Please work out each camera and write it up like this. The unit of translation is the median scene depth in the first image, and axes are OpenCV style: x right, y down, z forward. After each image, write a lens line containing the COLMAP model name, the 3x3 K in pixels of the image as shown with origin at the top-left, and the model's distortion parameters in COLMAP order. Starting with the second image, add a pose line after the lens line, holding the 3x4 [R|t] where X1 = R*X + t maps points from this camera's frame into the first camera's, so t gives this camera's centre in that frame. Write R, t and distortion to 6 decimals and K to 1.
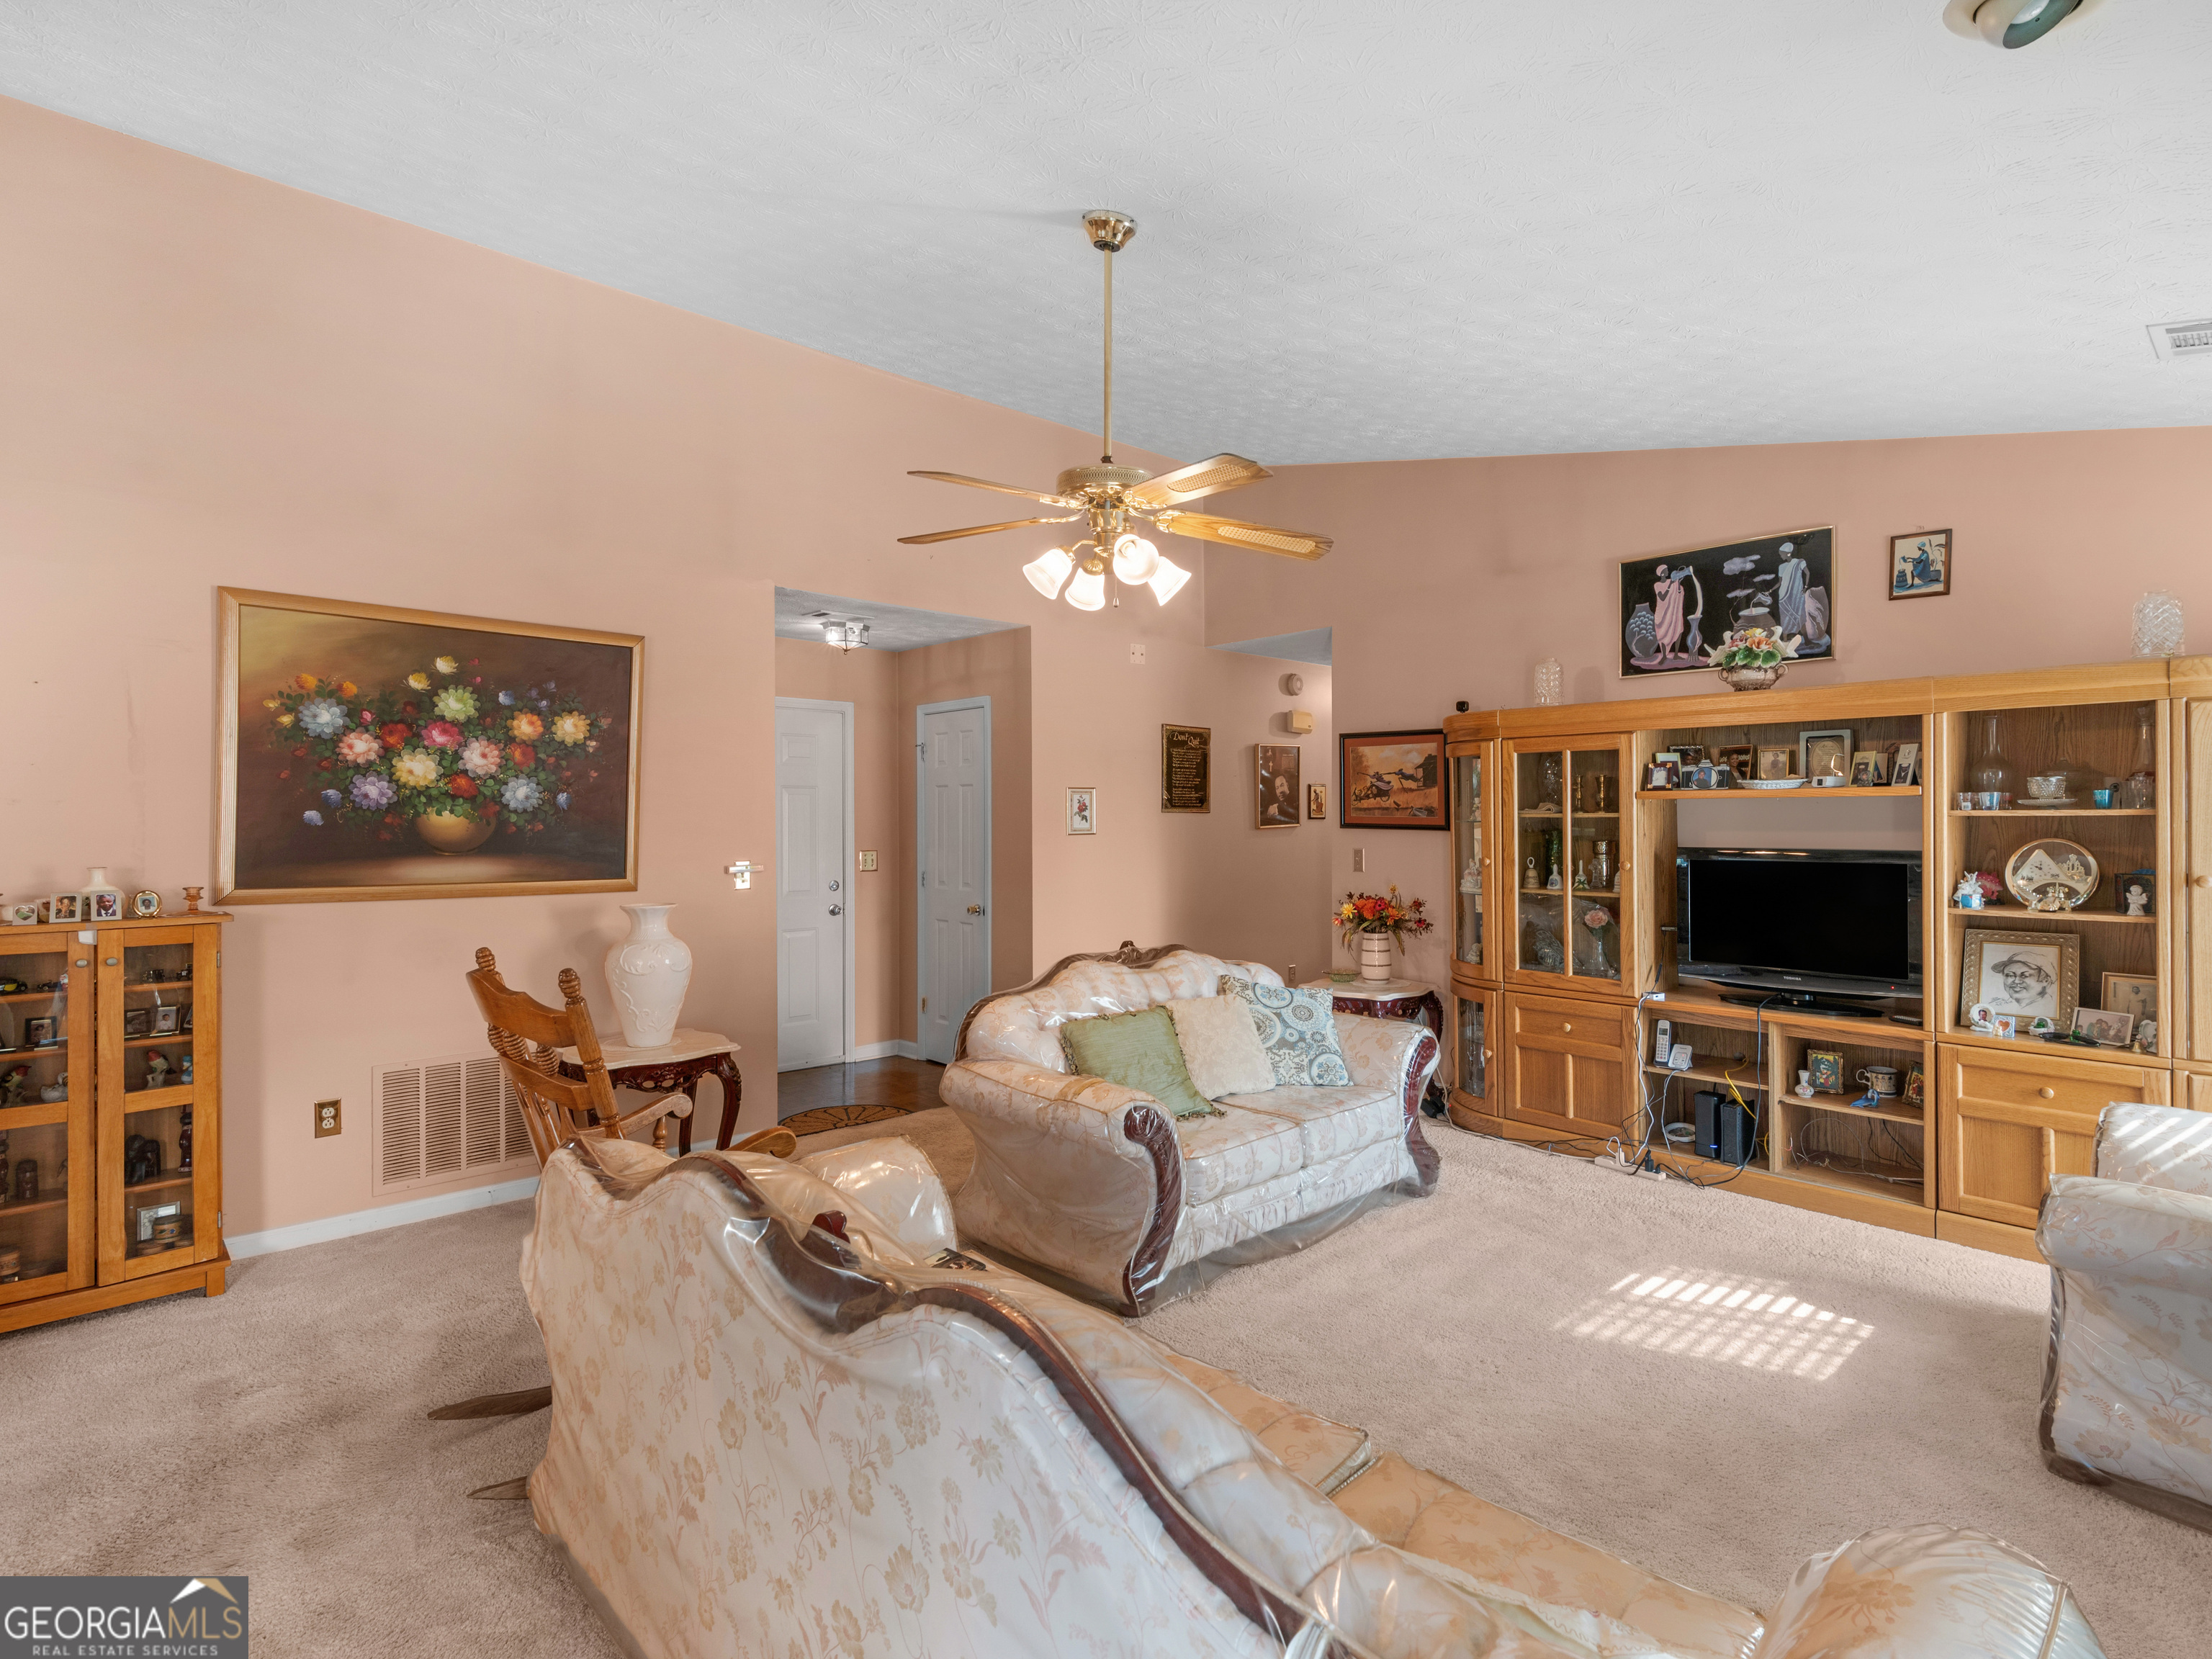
lens RADIAL K [[1126.4, 0, 1080.8], [0, 1126.4, 819.9], [0, 0, 1]] dist [0.020422, -0.000161]
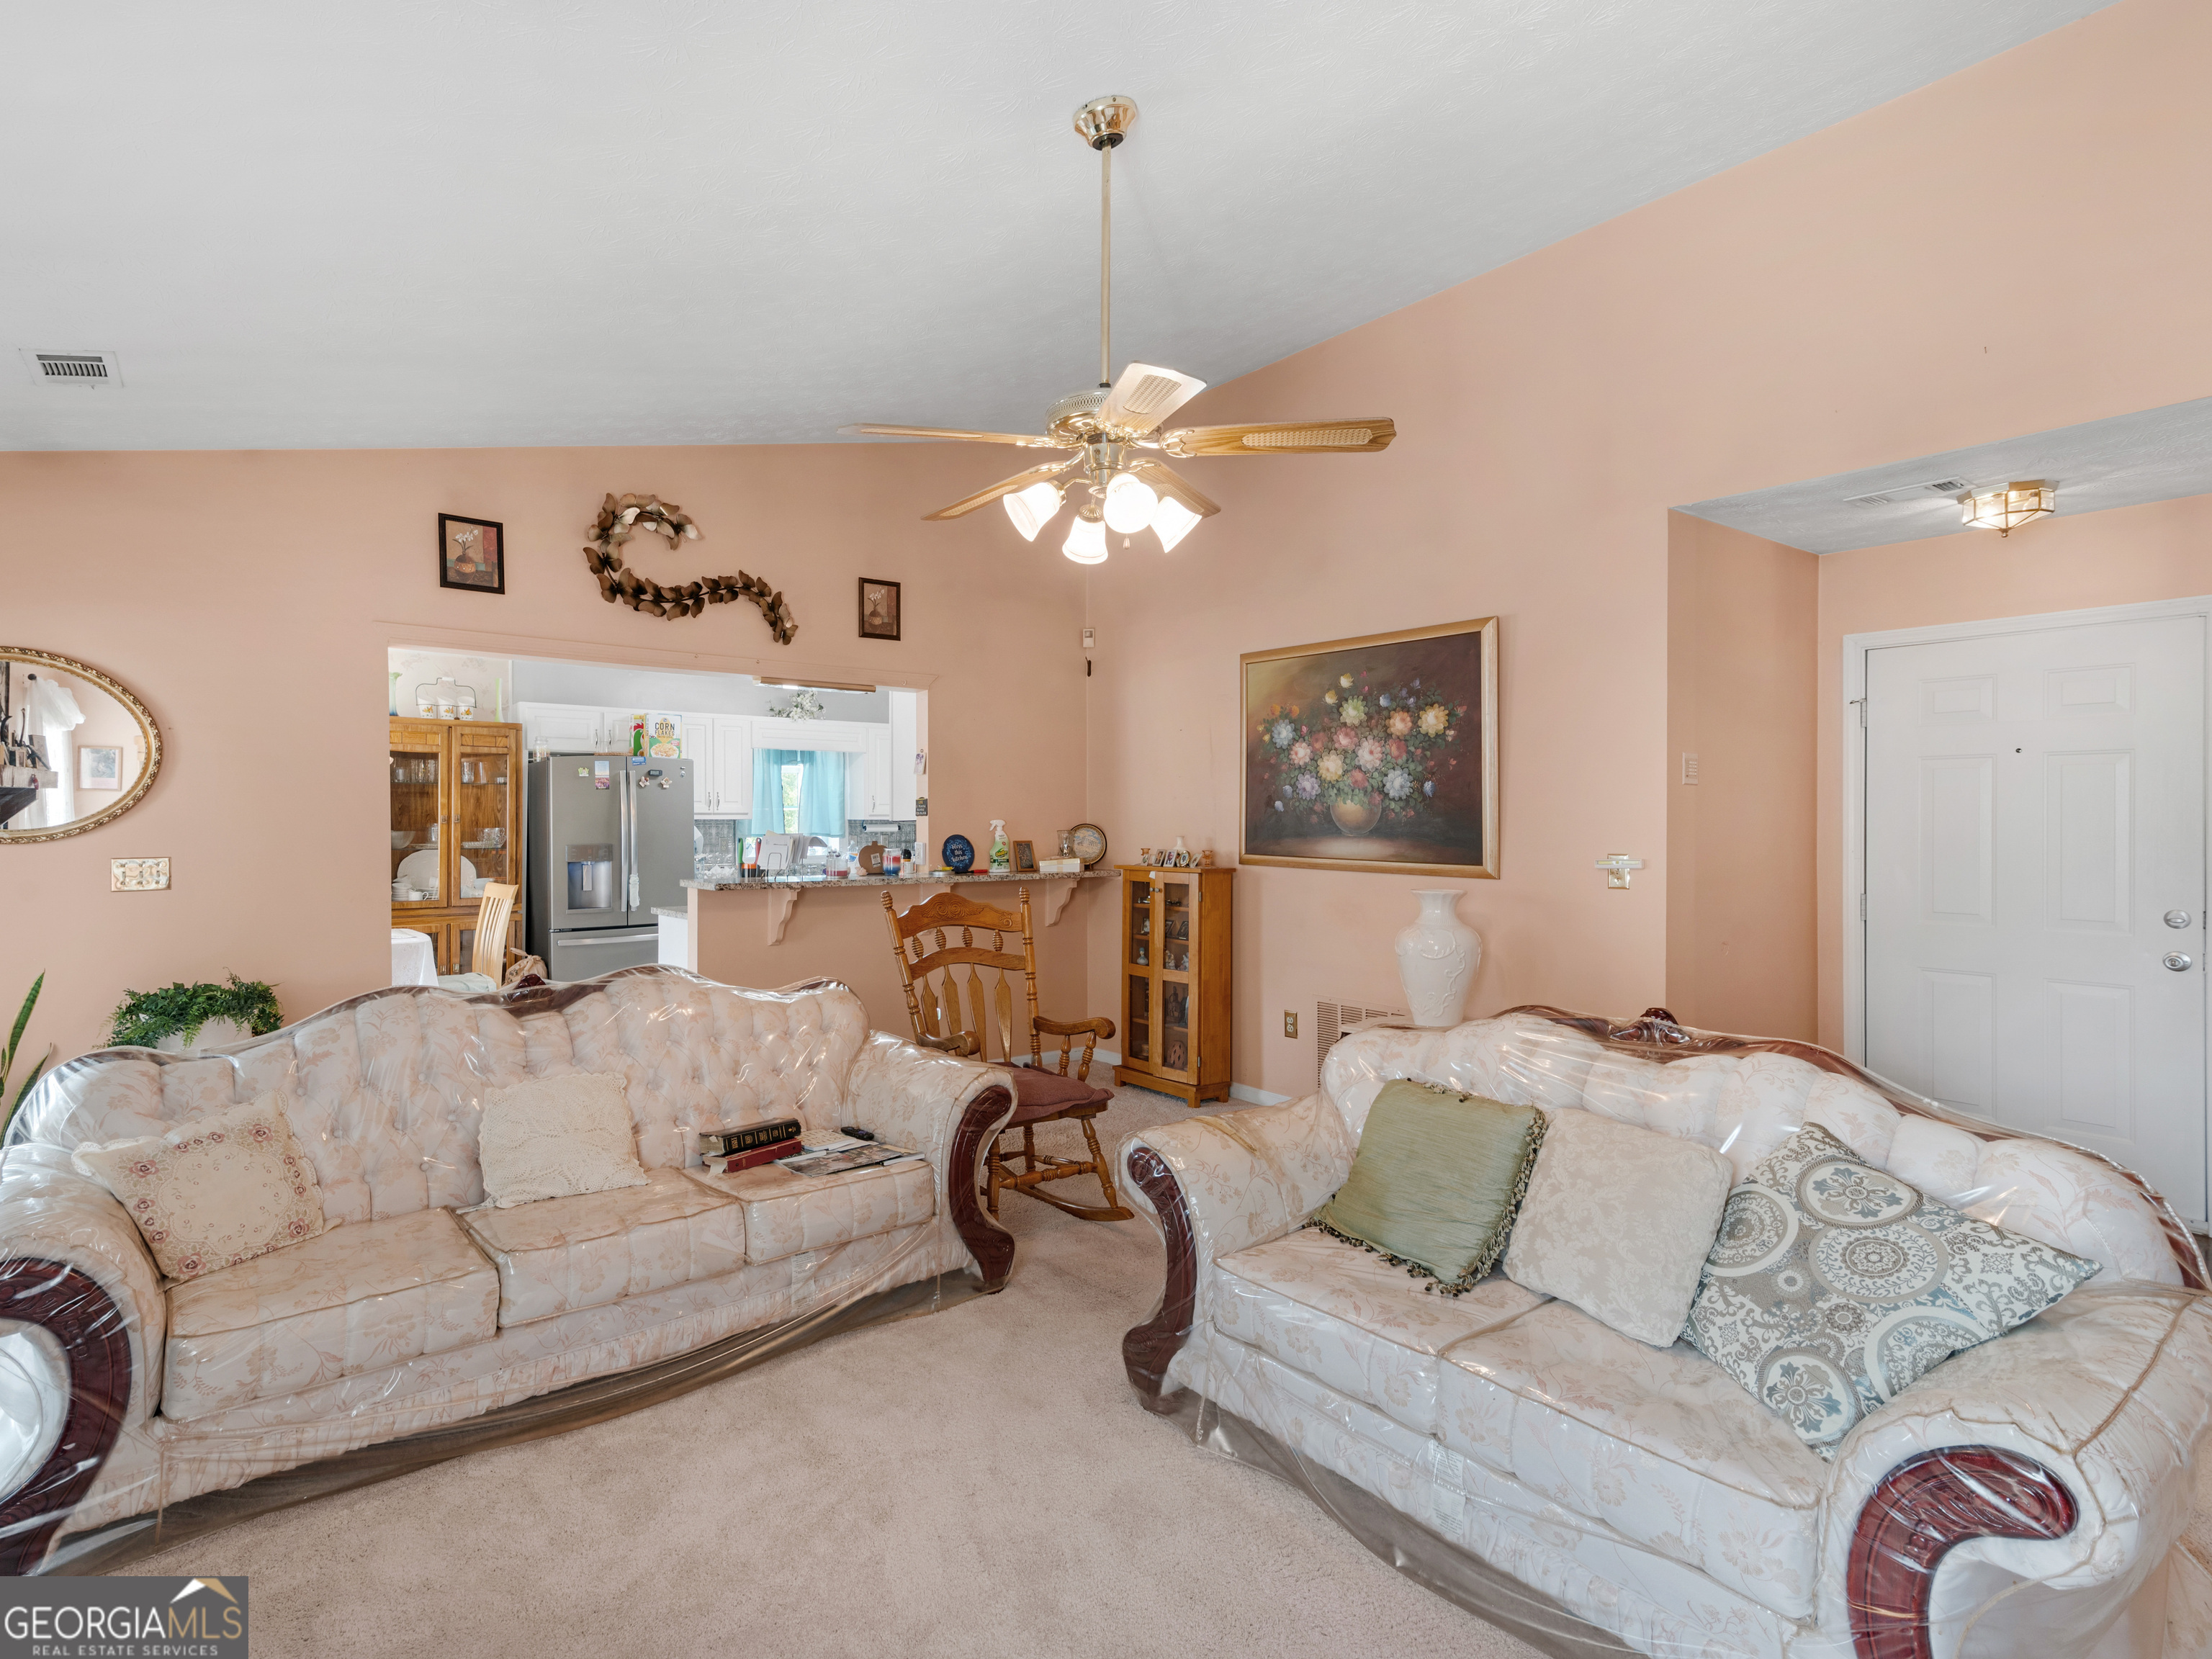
lens RADIAL K [[1126.4, 0, 1023.8], [0, 1126.4, 816.0], [0, 0, 1]] dist [0.020422, -0.000161]
pose [[-0.104725, 0.001411, -0.994500, 0.651994], [0.001447, 0.999998, 0.001266, 0.007005], [0.994500, -0.001306, -0.104727, 0.737499]]
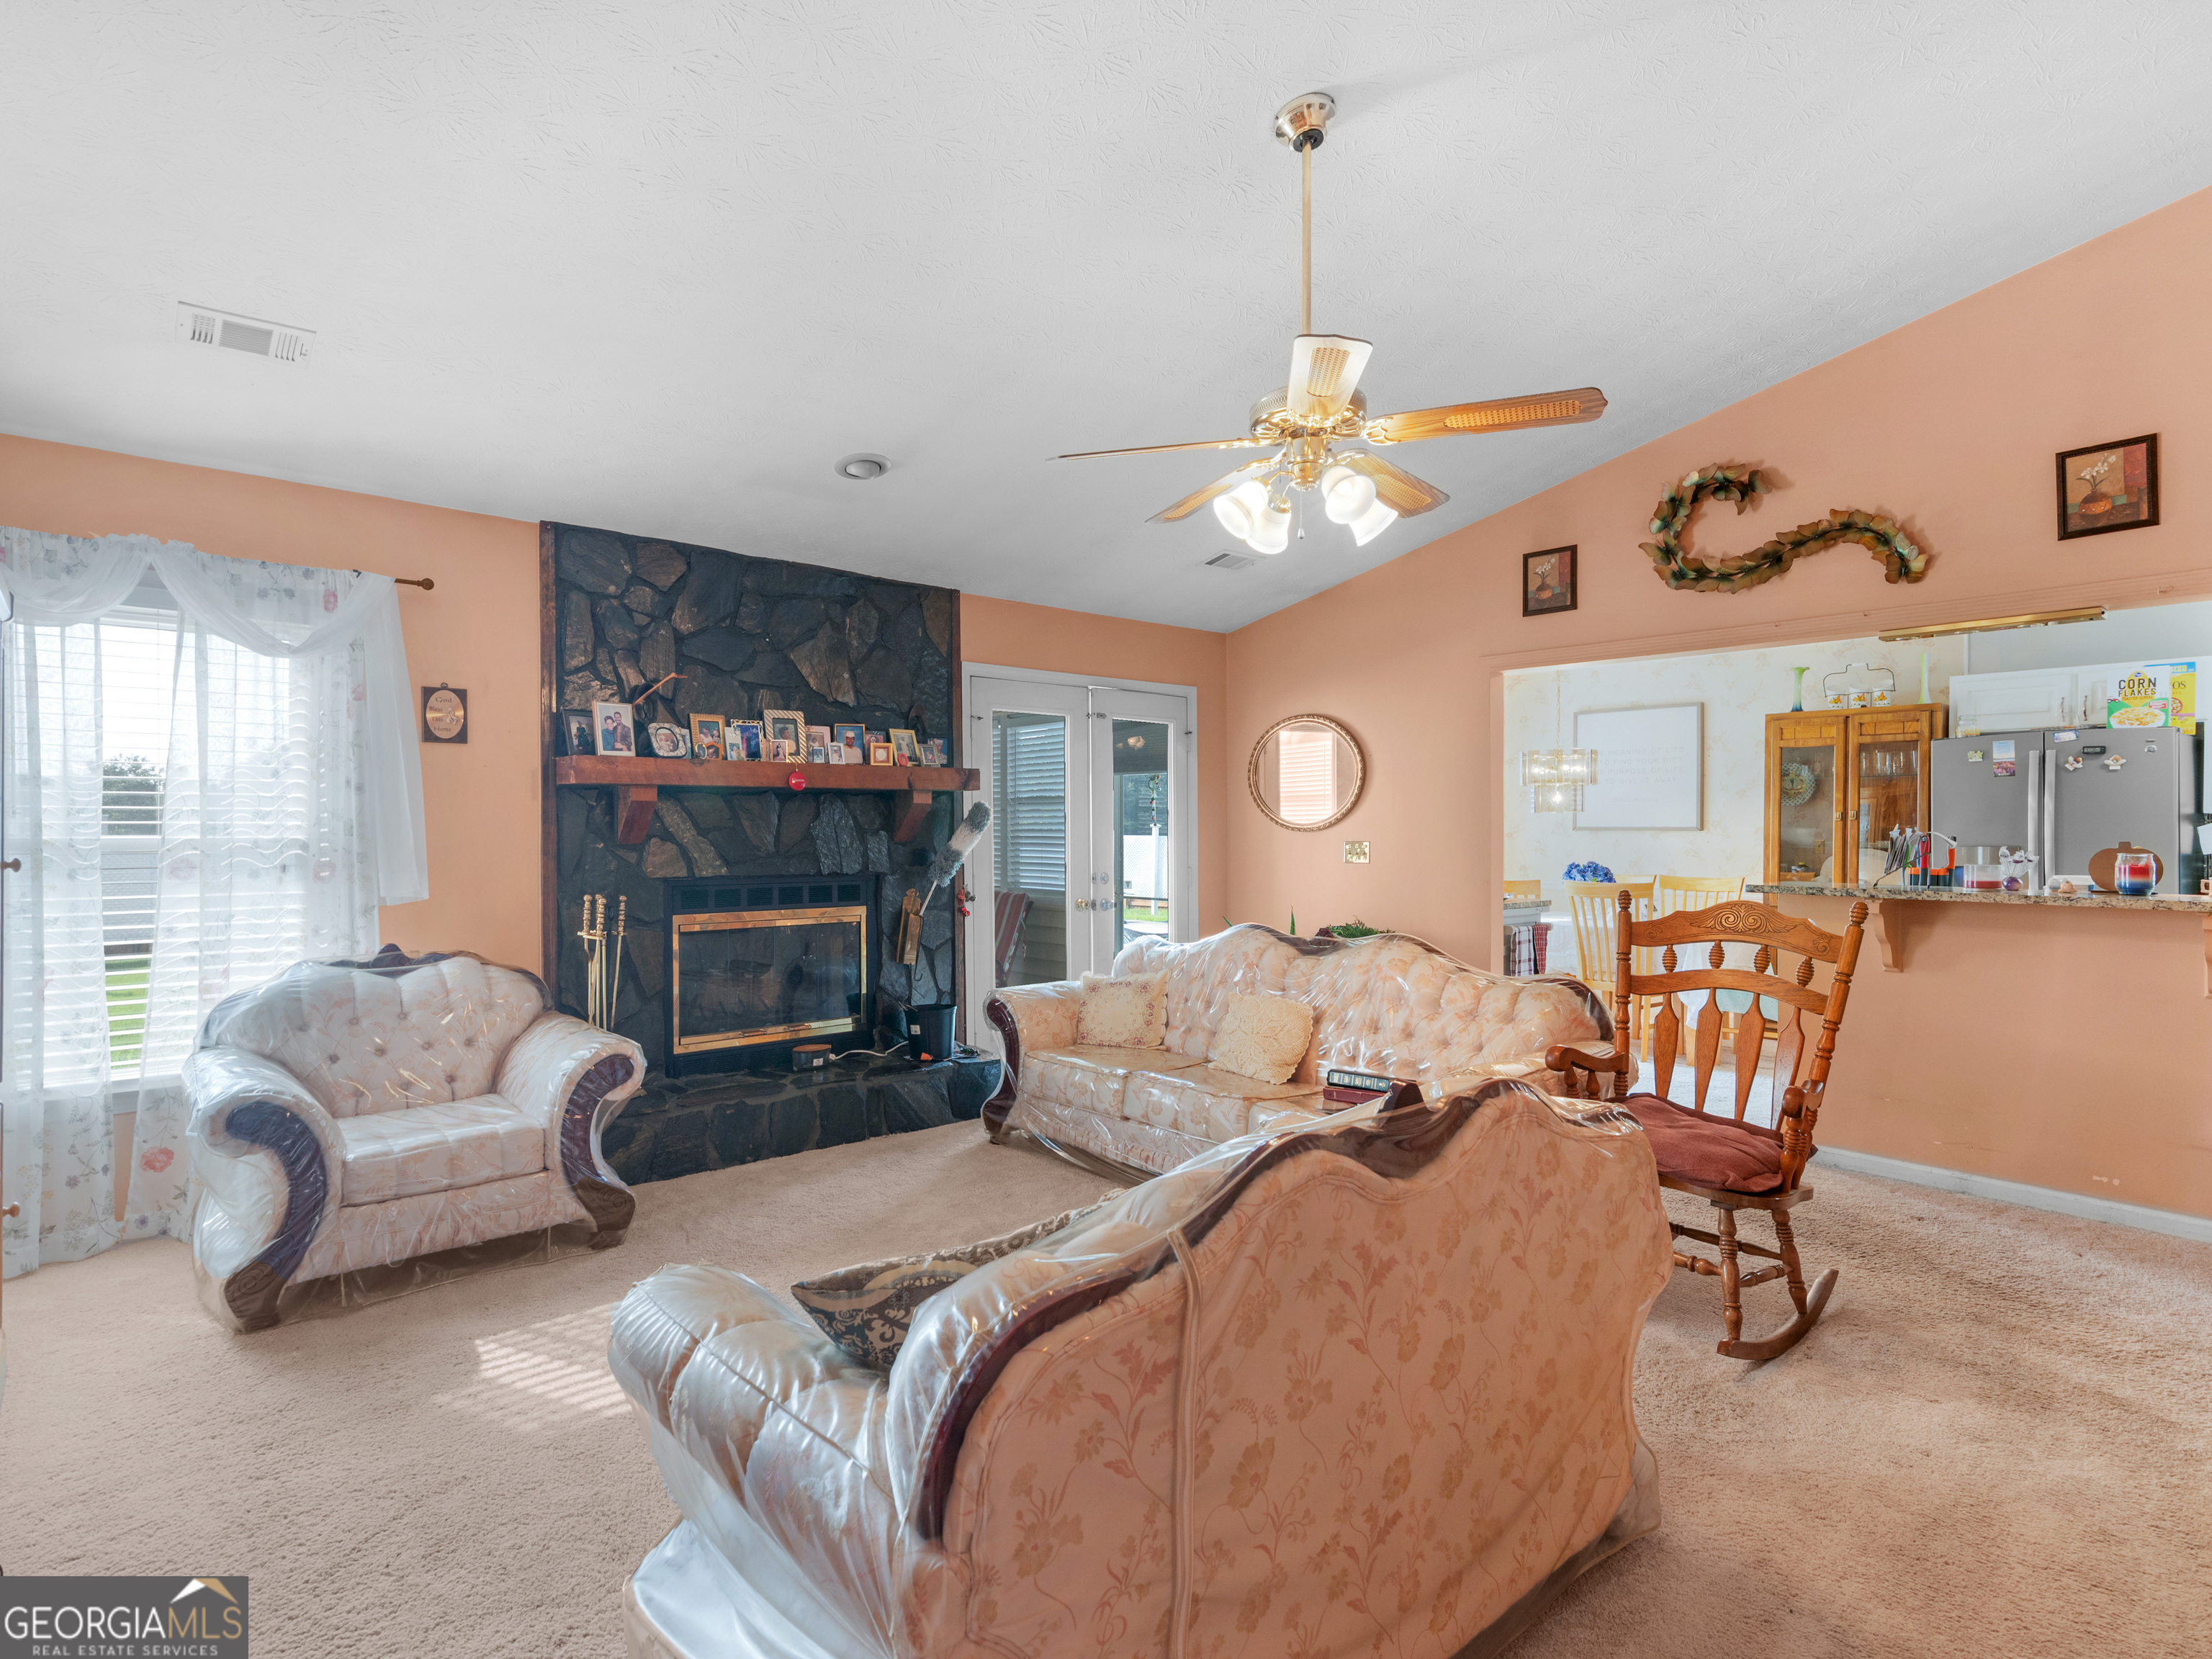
lens RADIAL K [[1126.4, 0, 1051.4], [0, 1126.4, 822.8], [0, 0, 1]] dist [0.020422, -0.000161]
pose [[-0.998467, 0.005174, 0.055104, 0.118702], [0.005138, 0.999986, -0.000809, 0.020299], [-0.055107, -0.000524, -0.998480, 1.357482]]
